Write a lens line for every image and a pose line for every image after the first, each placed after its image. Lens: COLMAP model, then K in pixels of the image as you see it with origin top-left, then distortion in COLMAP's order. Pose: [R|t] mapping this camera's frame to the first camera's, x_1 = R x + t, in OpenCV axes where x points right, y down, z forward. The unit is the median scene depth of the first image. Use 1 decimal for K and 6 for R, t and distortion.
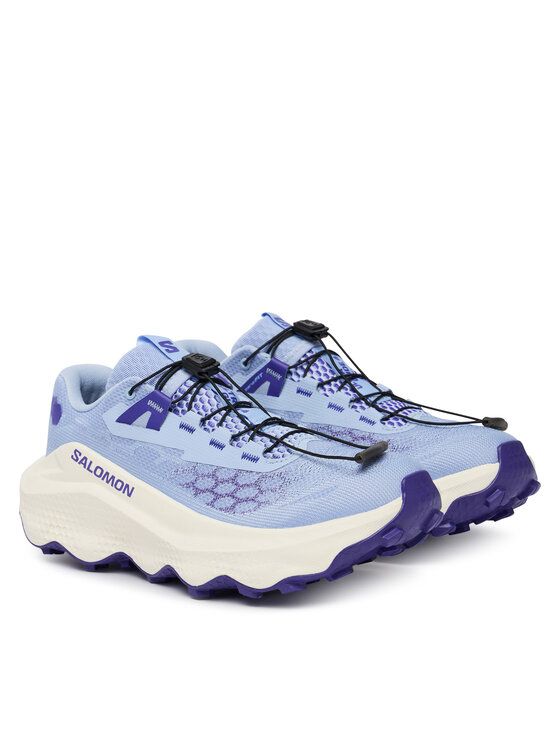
lens RADIAL K [[2157.7, 0, 280.0], [0, 2157.7, 373.0], [0, 0, 1]] dist [-0.005580, -0.182017]
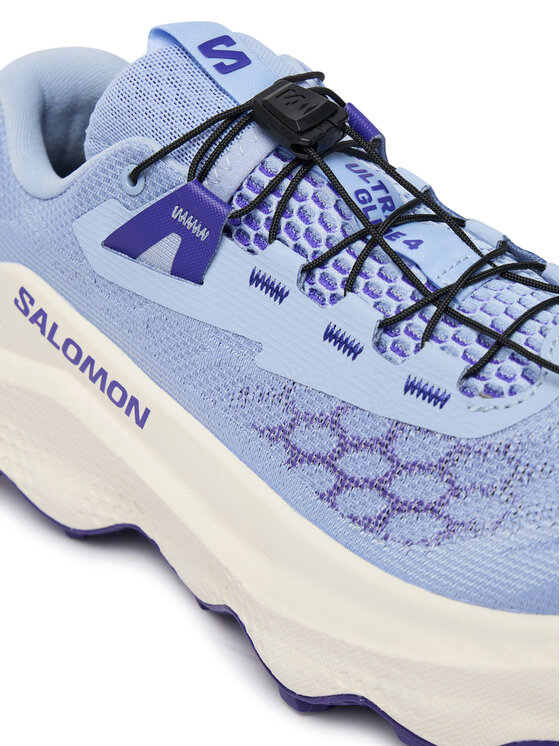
lens RADIAL K [[1897.0, 0, 280.0], [0, 1897.0, 373.0], [0, 0, 1]] dist [-0.085842, -0.125444]
pose [[0.995867, 0.002353, -0.090798, -0.008909], [0.029108, 0.938671, 0.343583, -0.079958], [0.086038, -0.344805, 0.934723, 0.663320]]
